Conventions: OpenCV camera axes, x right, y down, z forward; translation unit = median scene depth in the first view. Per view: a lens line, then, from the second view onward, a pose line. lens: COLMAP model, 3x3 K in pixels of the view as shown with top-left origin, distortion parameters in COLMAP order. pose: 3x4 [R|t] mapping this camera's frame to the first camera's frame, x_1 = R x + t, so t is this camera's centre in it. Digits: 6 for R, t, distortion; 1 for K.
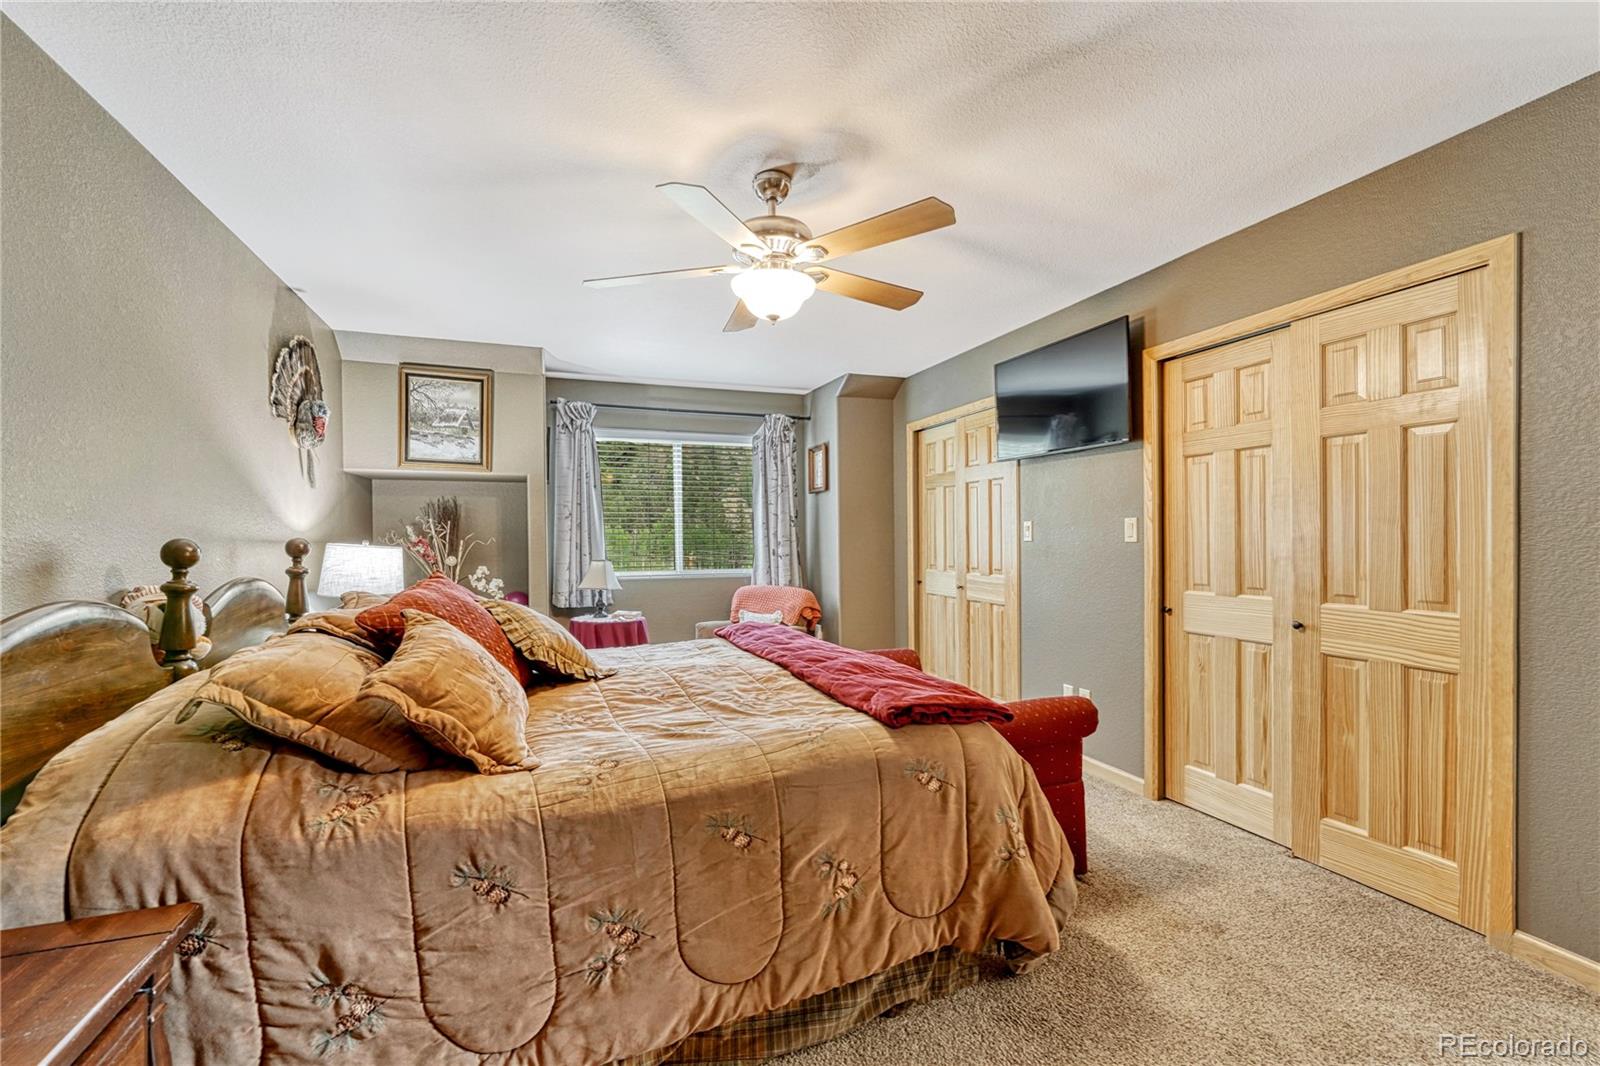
lens RADIAL K [[673.3, 0, 806.8], [0, 673.3, 533.2], [0, 0, 1]] dist [-0.008926, 0.002223]
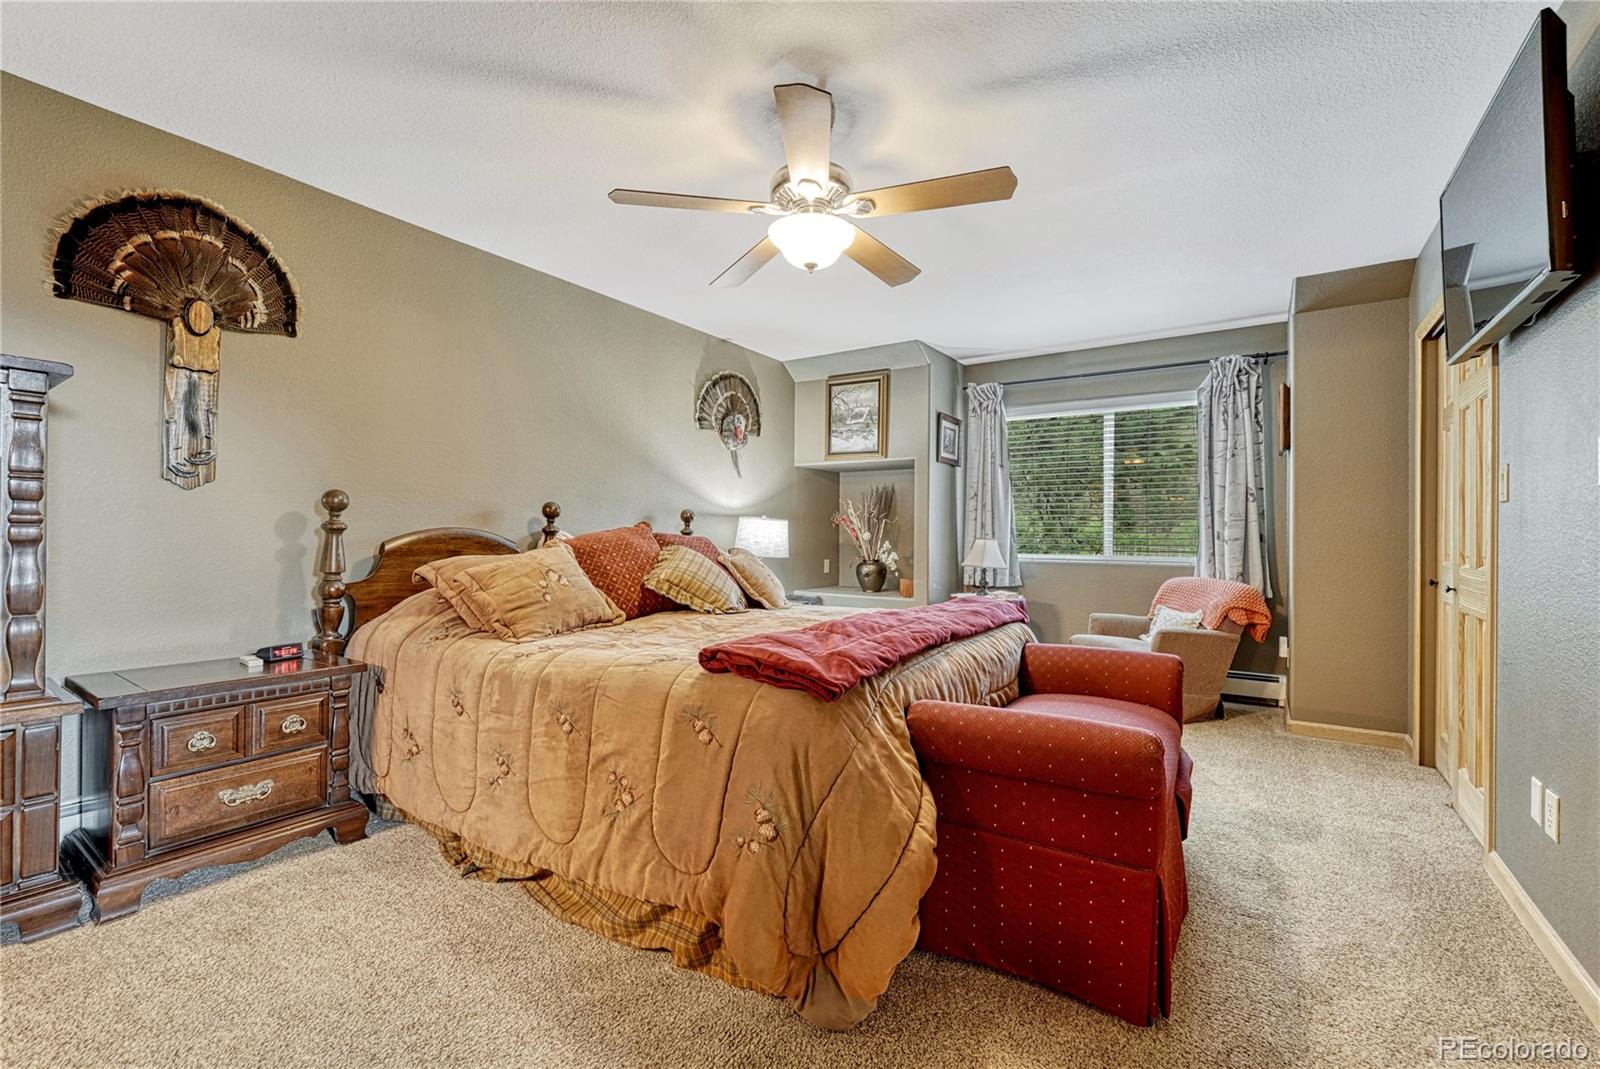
lens RADIAL K [[673.3, 0, 799.4], [0, 673.3, 526.8], [0, 0, 1]] dist [-0.008926, 0.002223]
pose [[0.596124, -0.000789, -0.802892, 0.343472], [-0.006615, 0.999961, -0.005895, 0.031695], [0.802865, 0.008825, 0.596096, 0.189163]]
